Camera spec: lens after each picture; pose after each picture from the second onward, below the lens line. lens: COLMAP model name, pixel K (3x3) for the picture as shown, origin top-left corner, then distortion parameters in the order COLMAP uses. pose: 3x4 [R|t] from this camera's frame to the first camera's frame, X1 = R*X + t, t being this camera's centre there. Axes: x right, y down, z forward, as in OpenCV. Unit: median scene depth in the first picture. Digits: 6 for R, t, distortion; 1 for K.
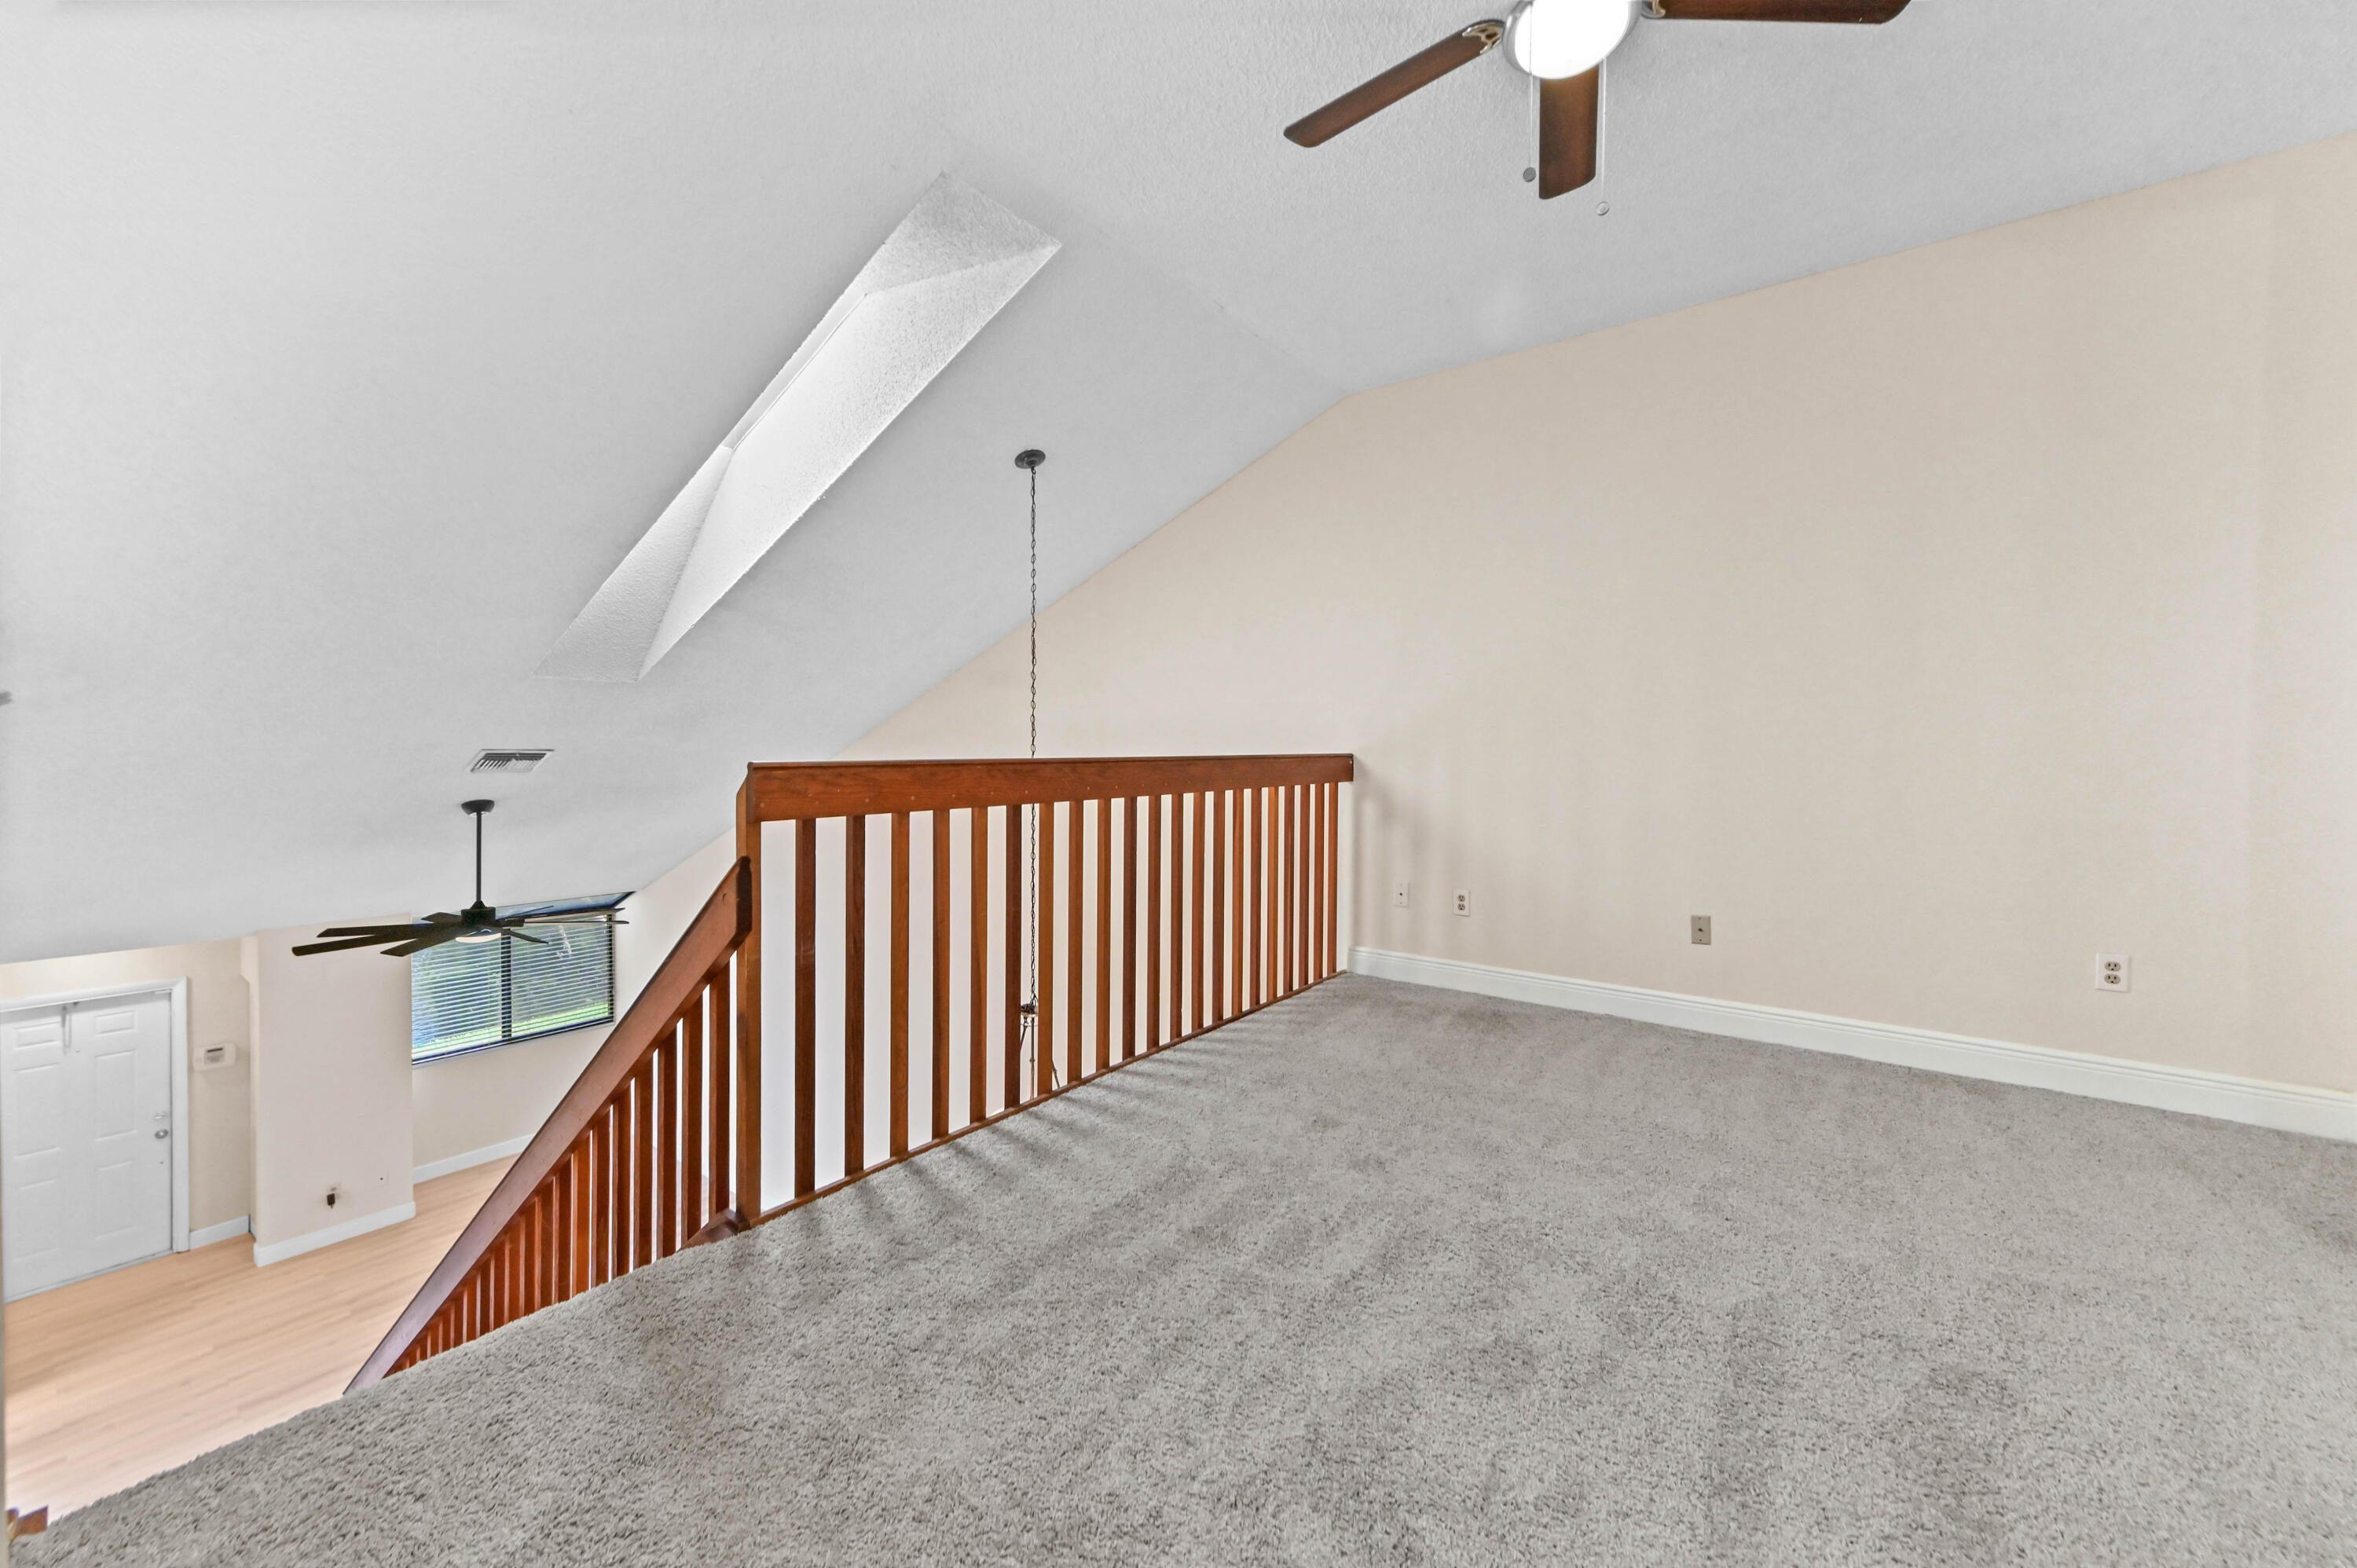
lens RADIAL K [[929.8, 0, 1170.8], [0, 929.8, 752.9], [0, 0, 1]] dist [0.013298, -0.000045]
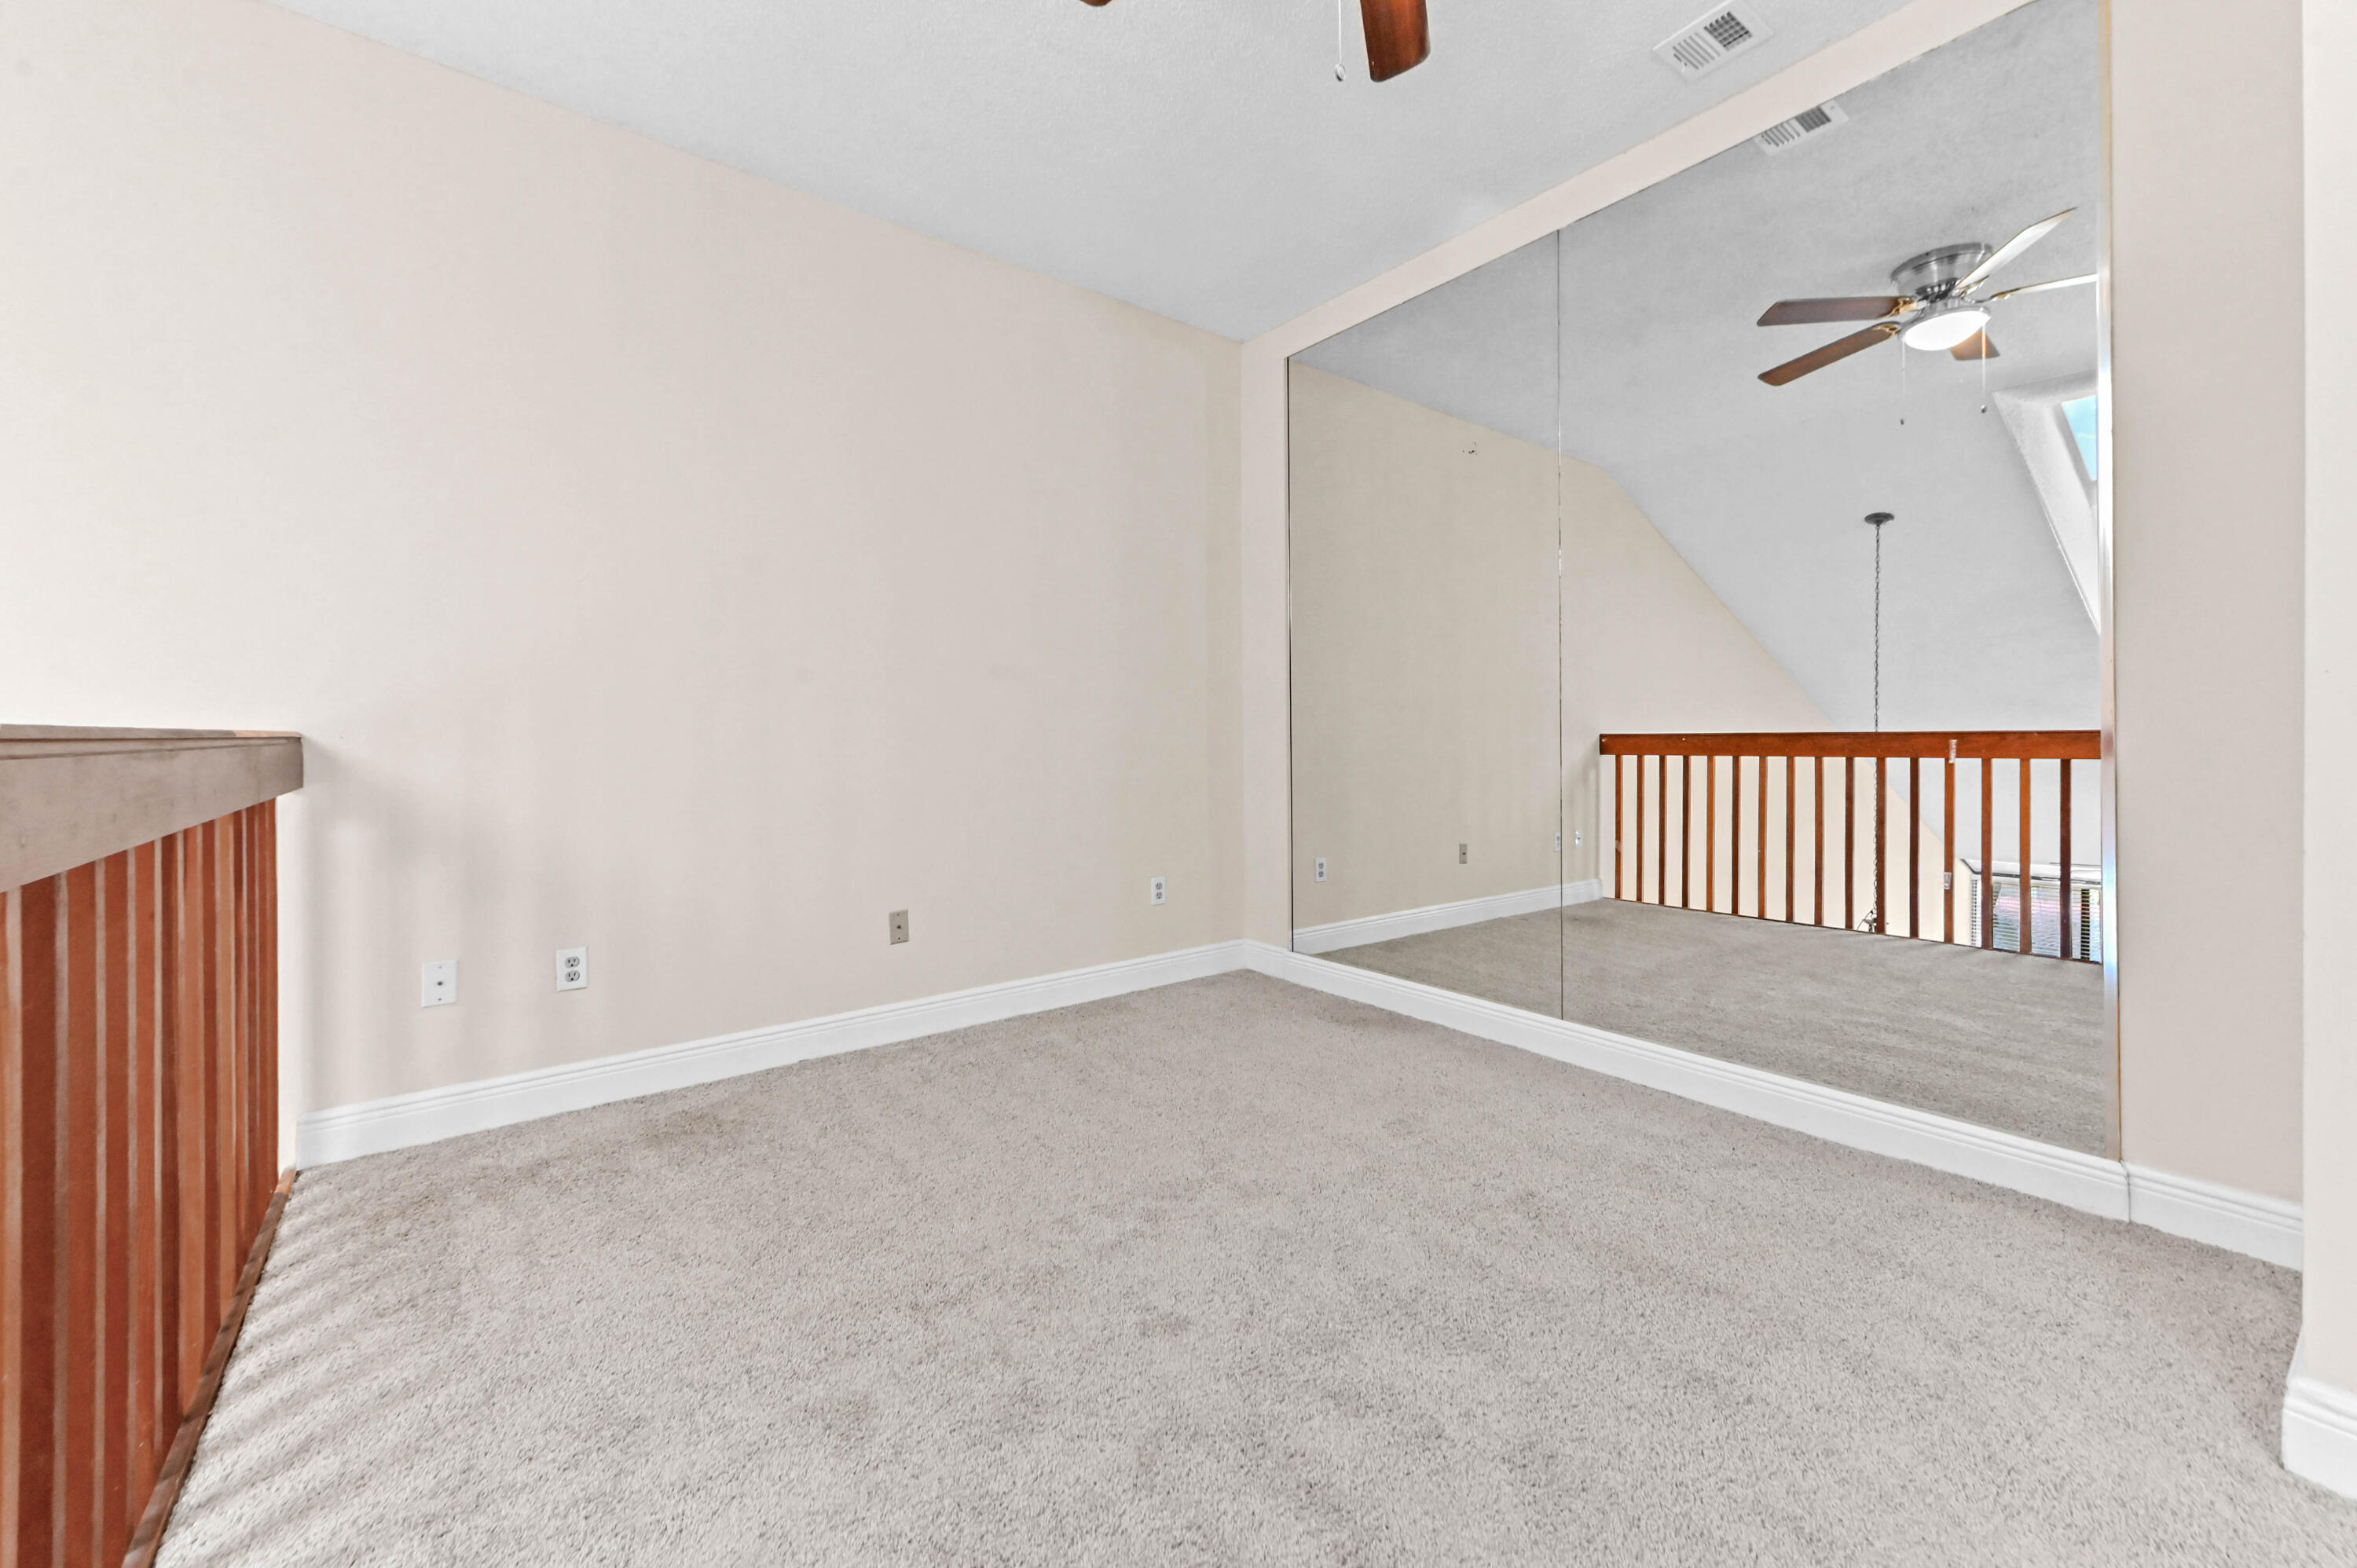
lens RADIAL K [[929.8, 0, 1170.8], [0, 929.8, 752.9], [0, 0, 1]] dist [0.013298, -0.000045]
pose [[0.248161, -0.015734, 0.968591, -0.223957], [0.014646, 0.999815, 0.012489, 0.017134], [-0.968608, 0.011087, 0.248346, 0.533242]]
